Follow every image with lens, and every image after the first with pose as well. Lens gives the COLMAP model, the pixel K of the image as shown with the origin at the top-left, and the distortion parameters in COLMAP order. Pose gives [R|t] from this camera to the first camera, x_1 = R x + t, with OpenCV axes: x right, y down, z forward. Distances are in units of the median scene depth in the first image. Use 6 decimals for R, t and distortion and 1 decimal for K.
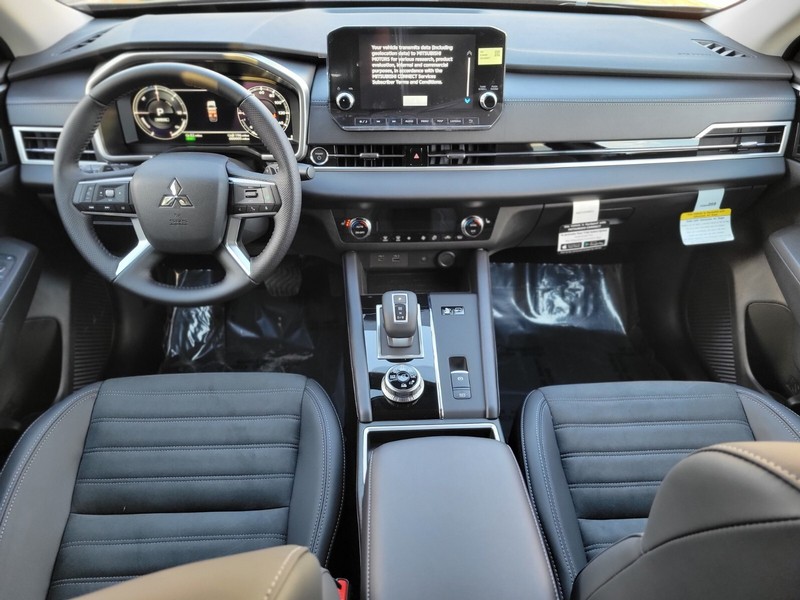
lens RADIAL K [[602.9, 0, 403.8], [0, 602.9, 300.3], [0, 0, 1]] dist [0.028654, -0.006209]
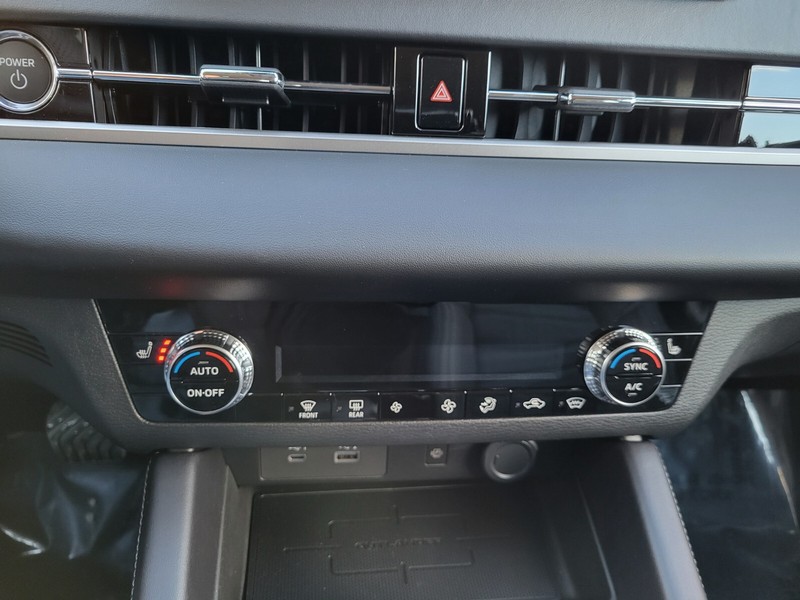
lens RADIAL K [[625.0, 0, 400.0], [0, 625.0, 300.0], [0, 0, 1]] dist [-0.008674, -0.006441]
pose [[0.996755, 0.018934, 0.078233, -0.012991], [-0.012005, 0.996039, -0.088103, -0.129114], [-0.079591, 0.086878, 0.993034, 0.733098]]
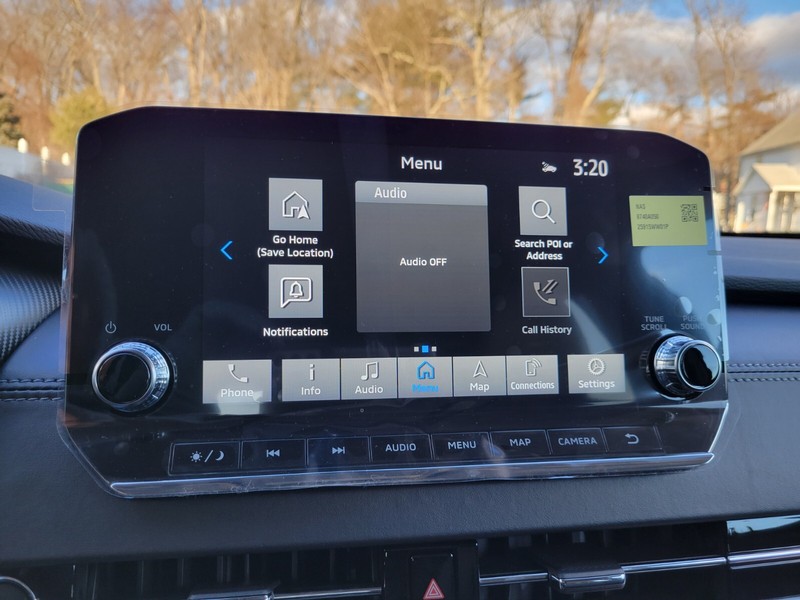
lens RADIAL K [[622.6, 0, 408.3], [0, 622.6, 311.9], [0, 0, 1]] dist [-0.006157, -0.006185]
pose [[0.992343, -0.011231, 0.123000, -0.017448], [0.070162, 0.870836, -0.486540, -0.207289], [-0.101648, 0.491445, 0.864956, 0.706644]]
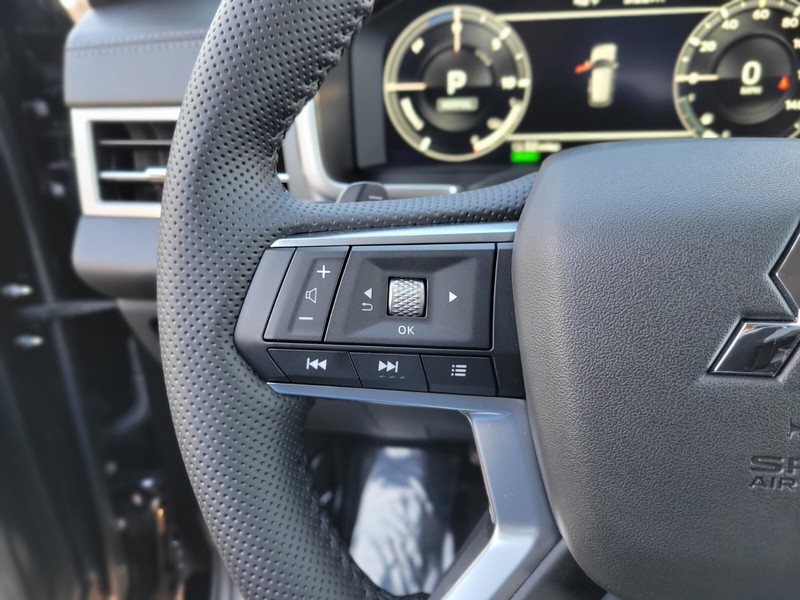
lens RADIAL K [[635.0, 0, 400.0], [0, 635.0, 300.0], [0, 0, 1]] dist [-0.005424, -0.005016]
pose [[0.986776, 0.016695, -0.161230, -0.374576], [-0.046416, 0.982132, -0.182380, -0.113262], [0.155305, 0.187452, 0.969919, 0.658434]]
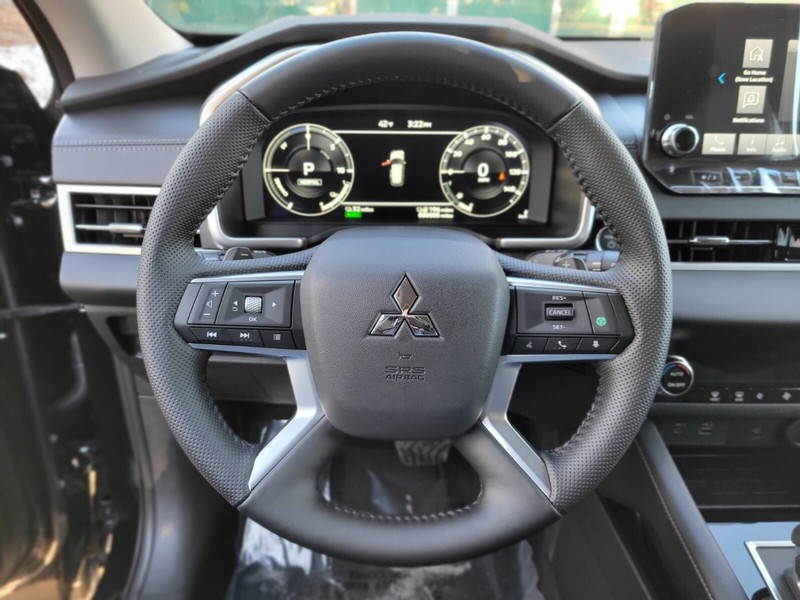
lens RADIAL K [[614.0, 0, 398.3], [0, 614.0, 294.3], [0, 0, 1]] dist [0.013092, -0.002767]
pose [[0.999536, 0.013728, -0.027184, -0.301020], [-0.018897, 0.979589, -0.200119, -0.077869], [0.023882, 0.200540, 0.979394, 0.456220]]
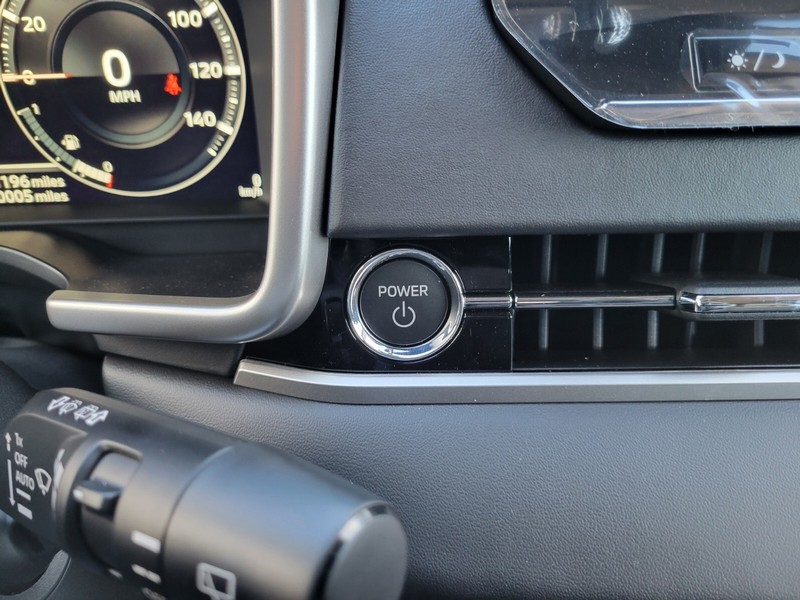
lens RADIAL K [[625.0, 0, 400.0], [0, 625.0, 300.0], [0, 0, 1]] dist [-0.008674, -0.006441]
pose [[0.998733, -0.011025, -0.049099, -0.128520], [0.007768, 0.997788, -0.066027, -0.220799], [0.049718, 0.065562, 0.996609, 0.811176]]
